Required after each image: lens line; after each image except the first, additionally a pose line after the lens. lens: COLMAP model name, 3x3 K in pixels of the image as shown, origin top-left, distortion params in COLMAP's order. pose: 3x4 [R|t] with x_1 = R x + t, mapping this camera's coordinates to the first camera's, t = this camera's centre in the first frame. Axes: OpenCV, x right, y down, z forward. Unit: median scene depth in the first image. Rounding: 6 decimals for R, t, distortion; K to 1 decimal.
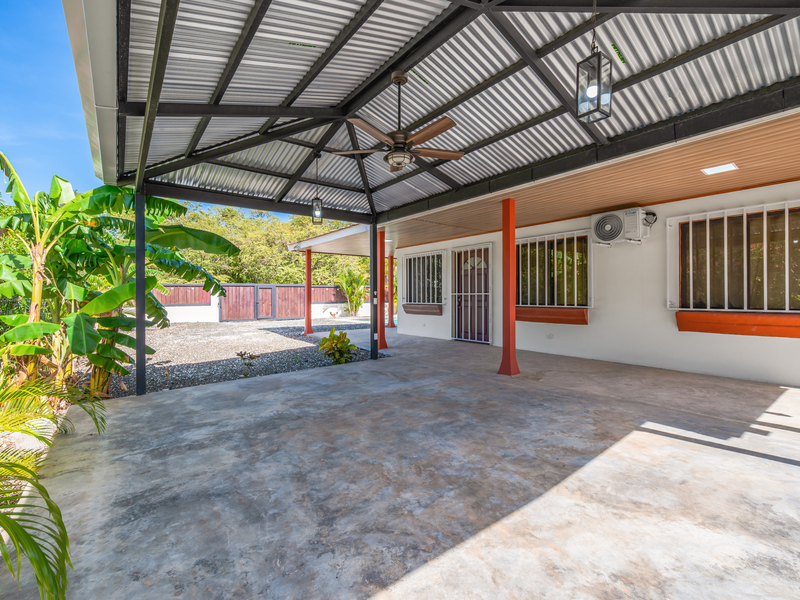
lens RADIAL K [[357.9, 0, 398.8], [0, 357.9, 295.9], [0, 0, 1]] dist [0.002947, -0.000185]
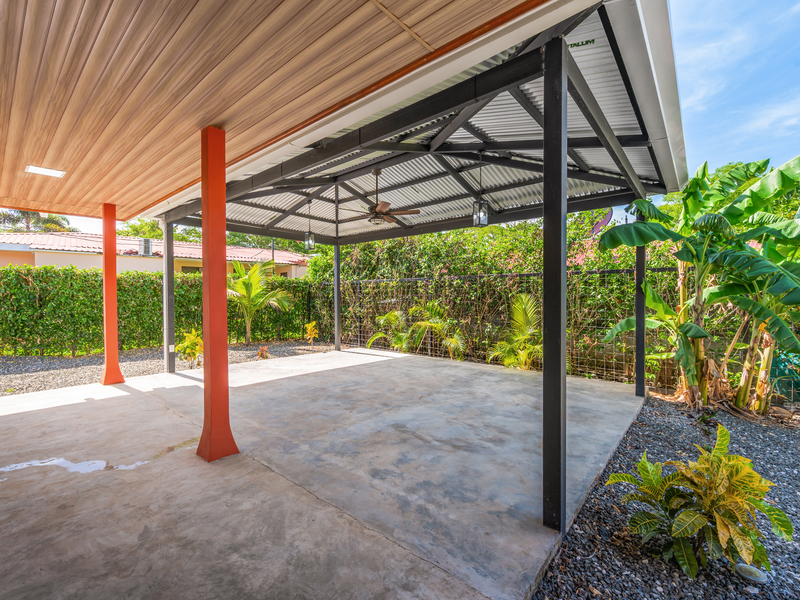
lens RADIAL K [[357.9, 0, 399.0], [0, 357.9, 301.9], [0, 0, 1]] dist [0.002947, -0.000185]
pose [[-0.978636, 0.012470, -0.205222, 0.211443], [0.008712, 0.999778, 0.019204, -0.028610], [0.205416, 0.017006, -0.978527, 2.263876]]
